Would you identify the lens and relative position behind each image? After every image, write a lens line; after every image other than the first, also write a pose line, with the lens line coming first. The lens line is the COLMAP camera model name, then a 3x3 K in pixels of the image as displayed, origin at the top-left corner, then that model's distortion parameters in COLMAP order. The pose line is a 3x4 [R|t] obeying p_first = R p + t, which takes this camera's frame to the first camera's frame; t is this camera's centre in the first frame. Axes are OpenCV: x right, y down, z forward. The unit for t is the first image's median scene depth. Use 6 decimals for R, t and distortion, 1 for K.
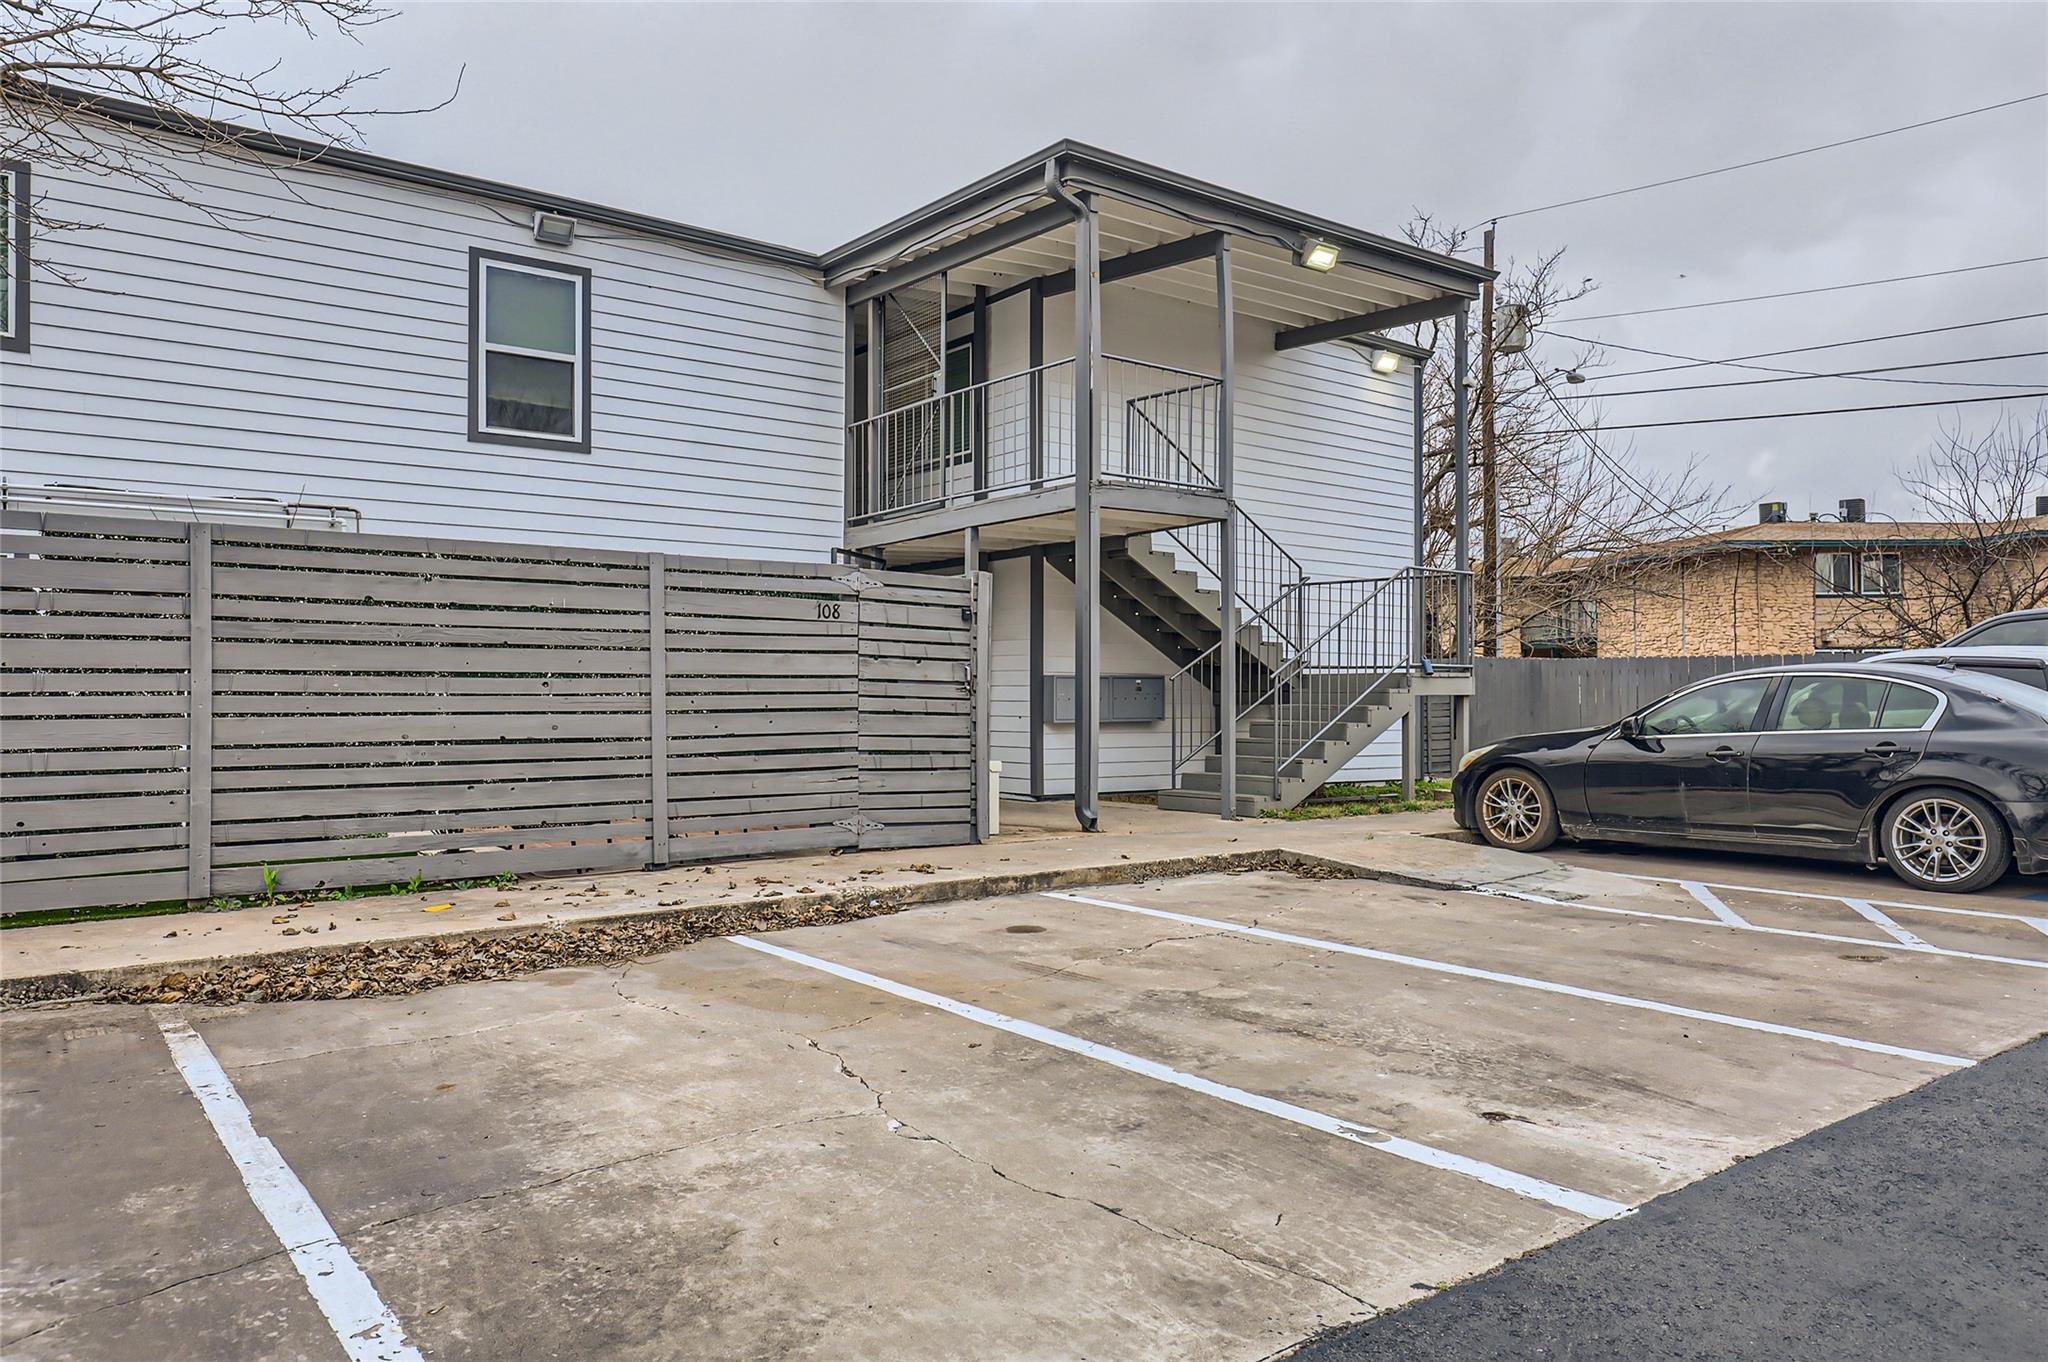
lens RADIAL K [[1392.9, 0, 1029.7], [0, 1392.9, 676.4], [0, 0, 1]] dist [0.002363, 0.001006]
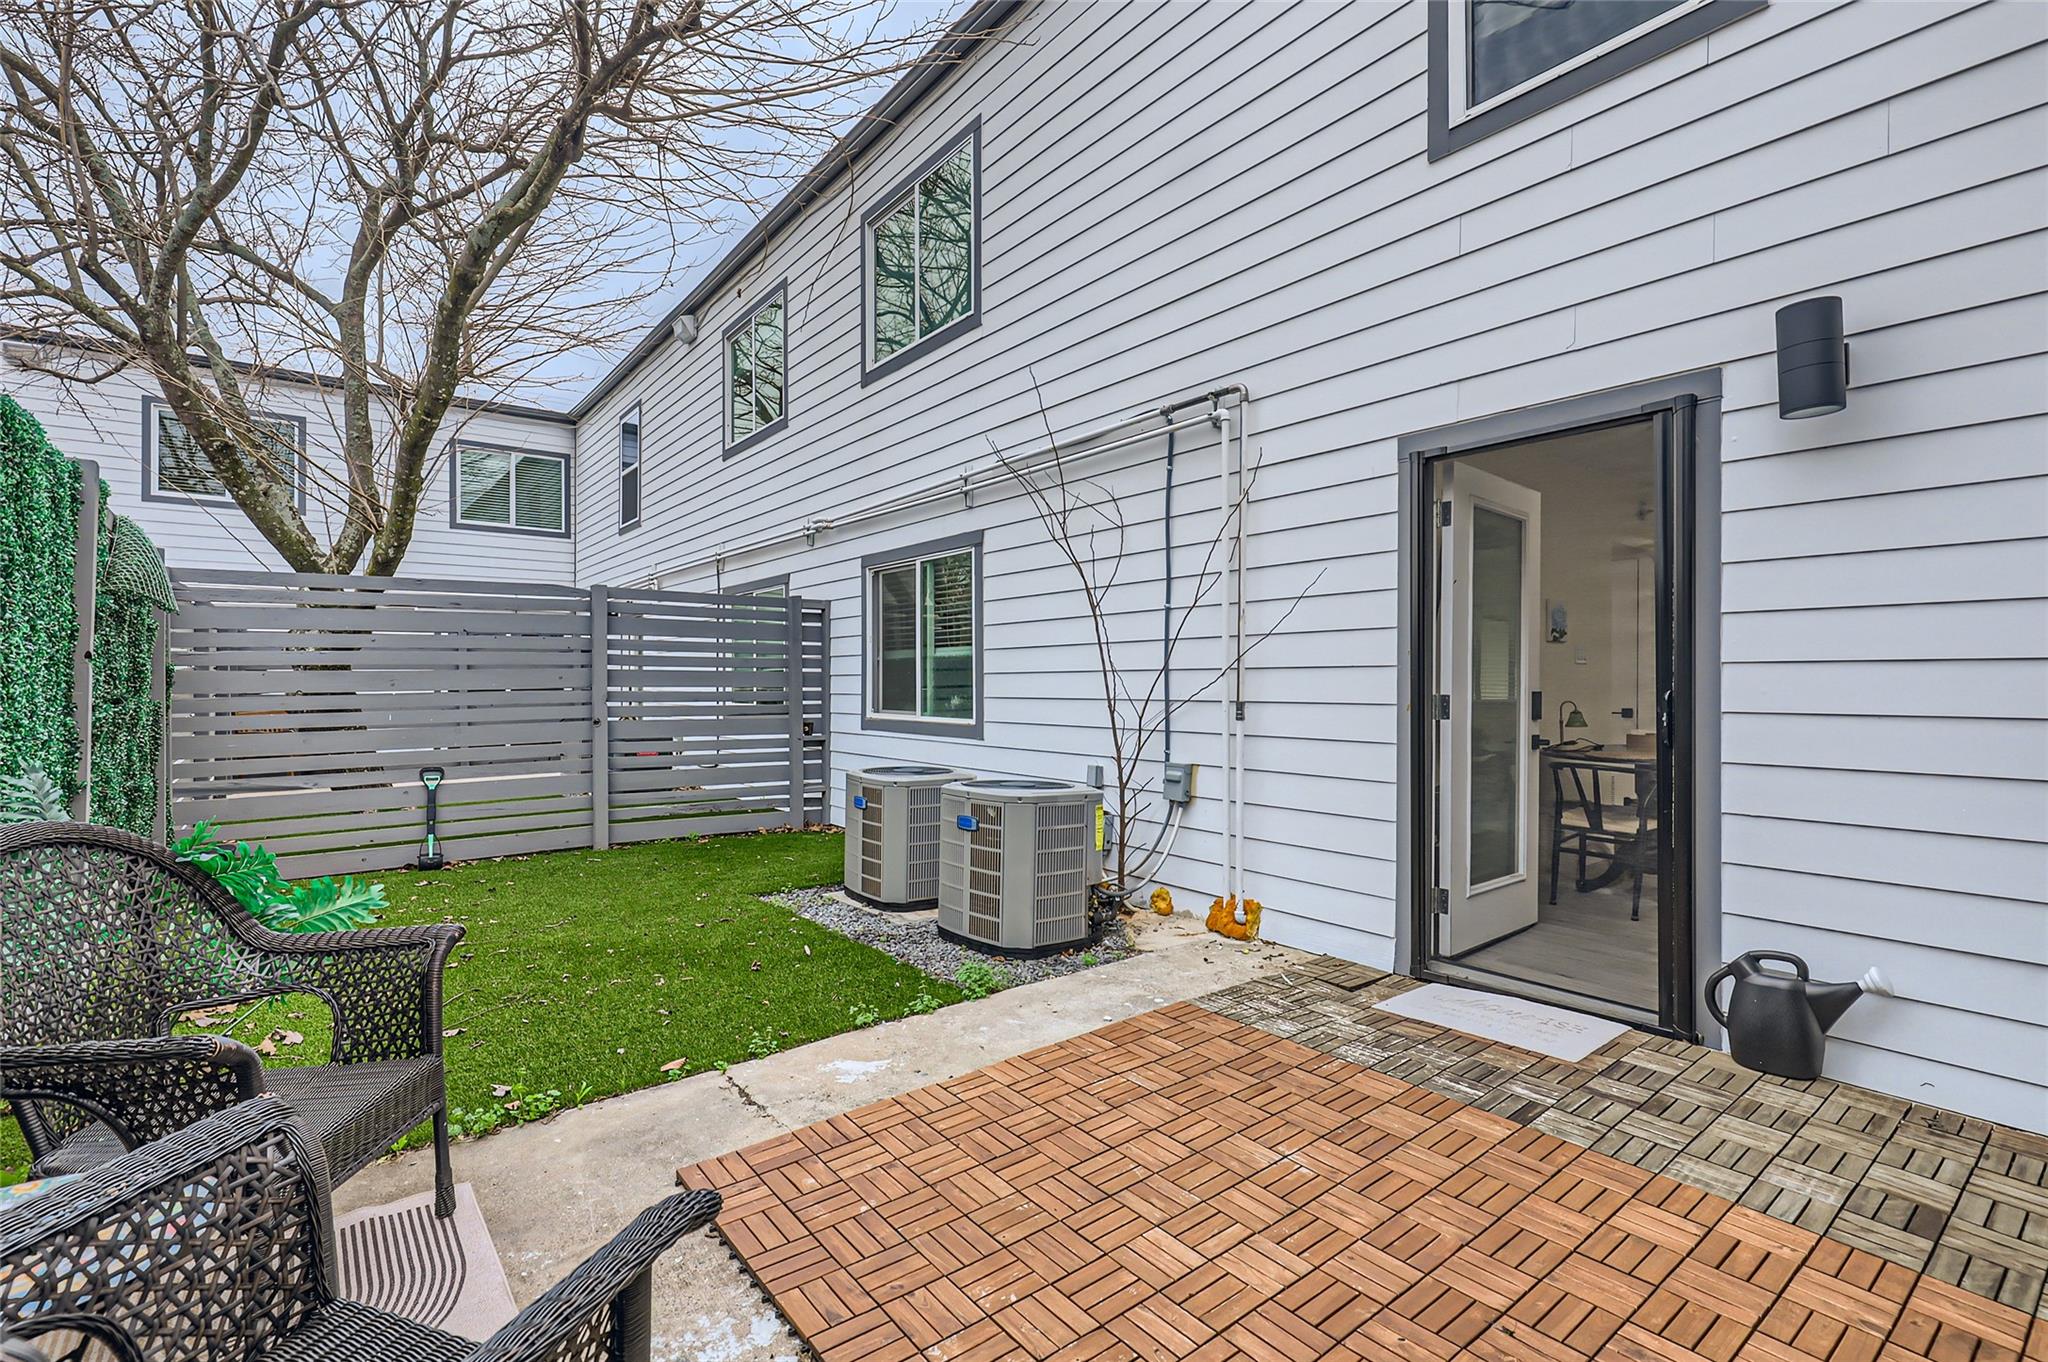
lens RADIAL K [[931.9, 0, 1024.0], [0, 931.9, 681.0], [0, 0, 1]] dist [-0.001605, -0.000463]
pose [[0.001245, -0.006387, -0.999979, -0.094952], [0.007304, 0.999953, -0.006378, 0.002375], [0.999973, -0.007296, 0.001292, 0.836673]]
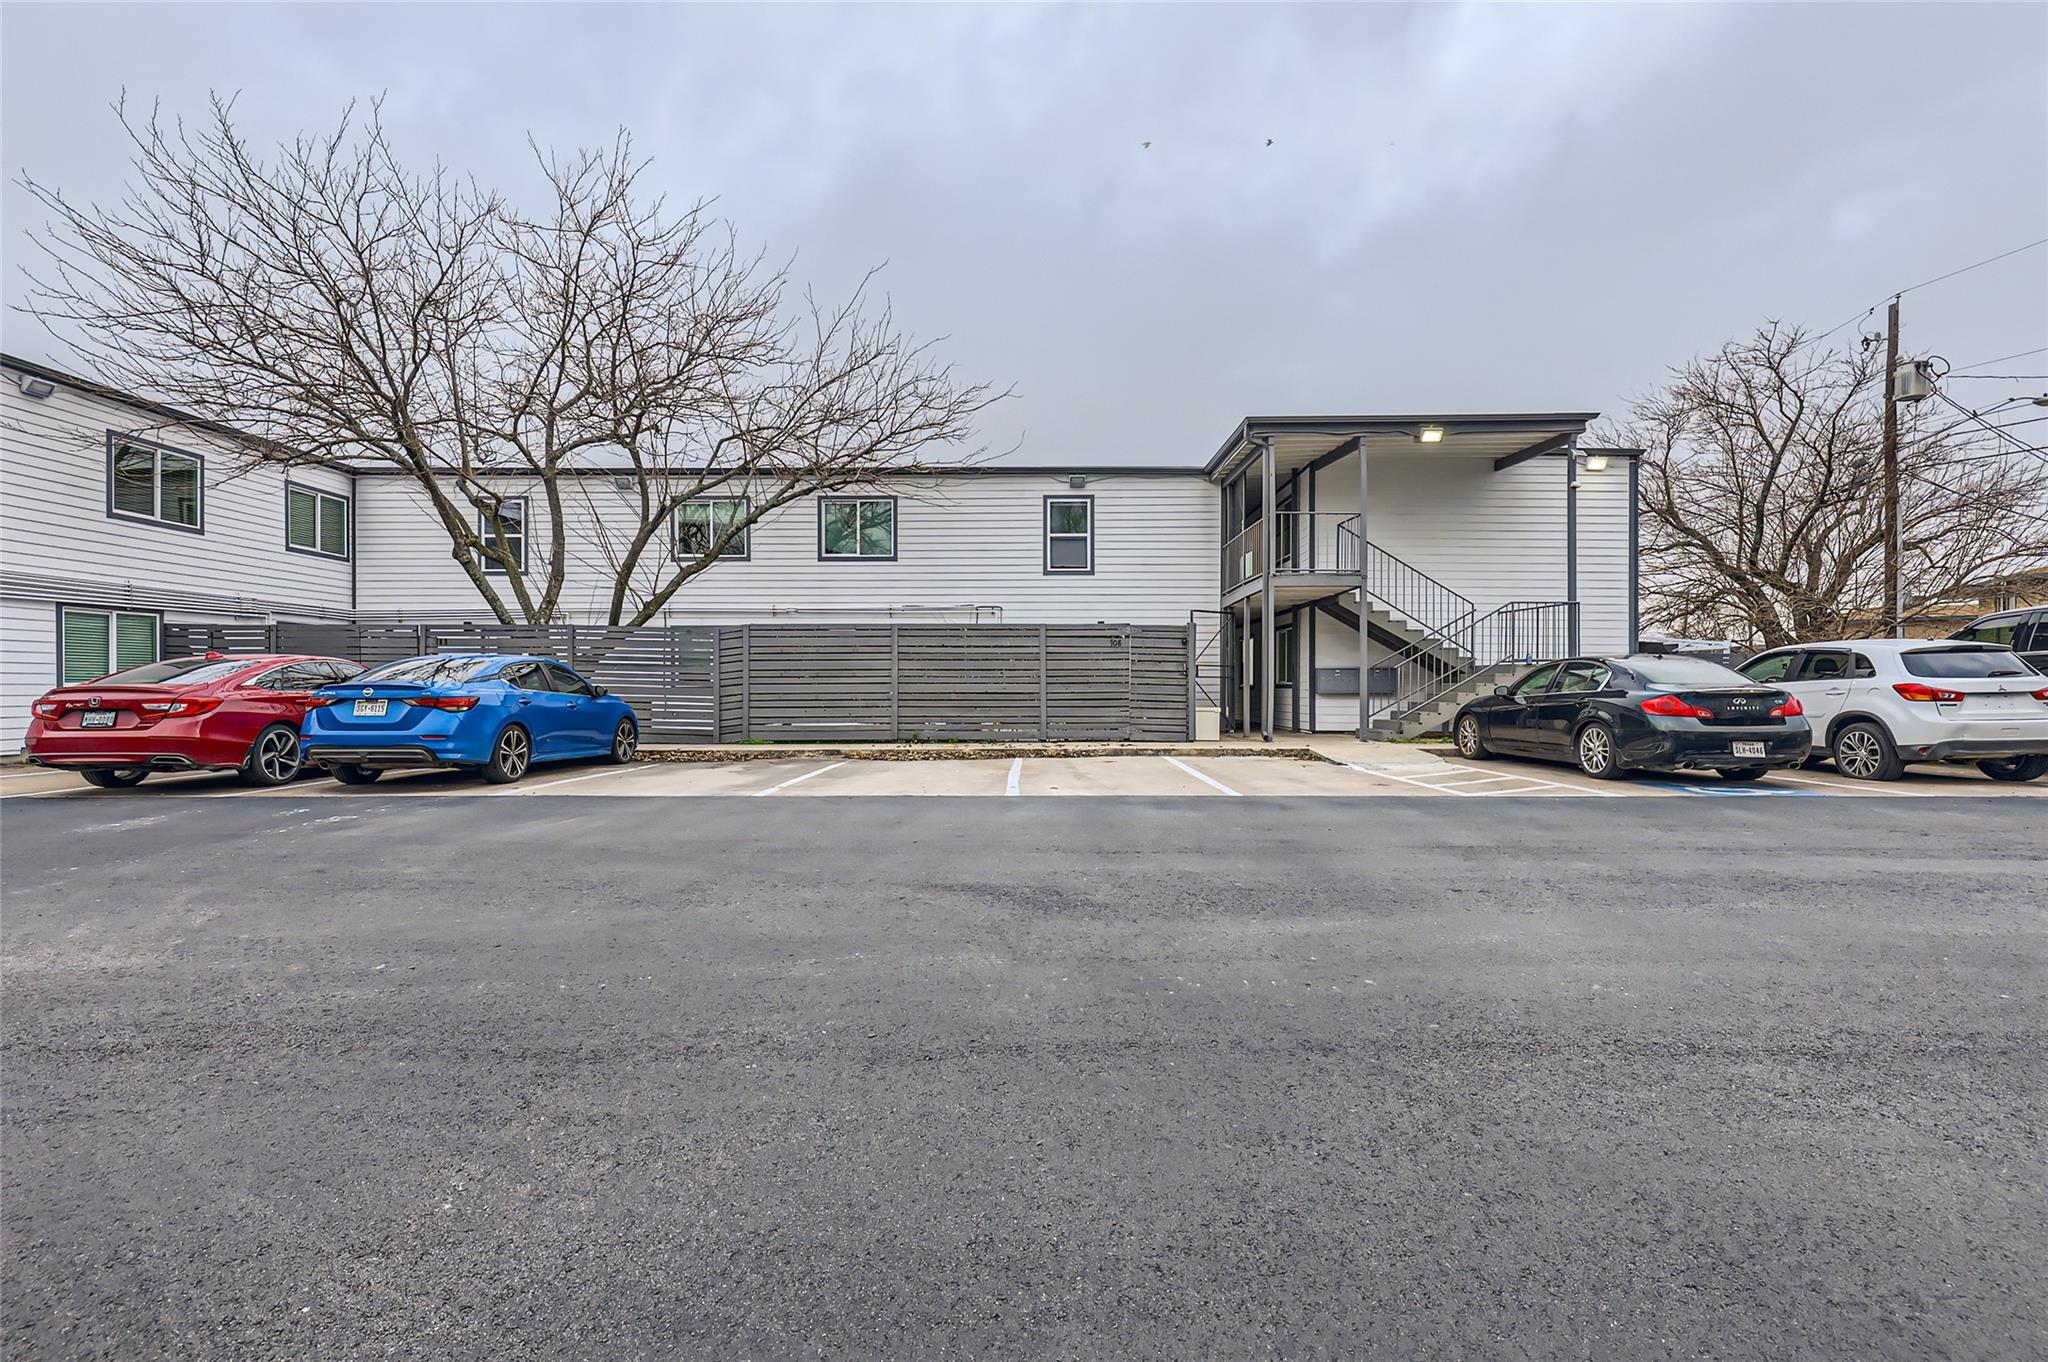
lens RADIAL K [[921.4, 0, 1023.9], [0, 921.4, 683.8], [0, 0, 1]] dist [0.001264, -0.000859]
pose [[0.788934, -0.002535, -0.614473, 0.541755], [0.008106, 0.999947, 0.006281, 0.010459], [0.614424, -0.009936, 0.788913, -0.285081]]
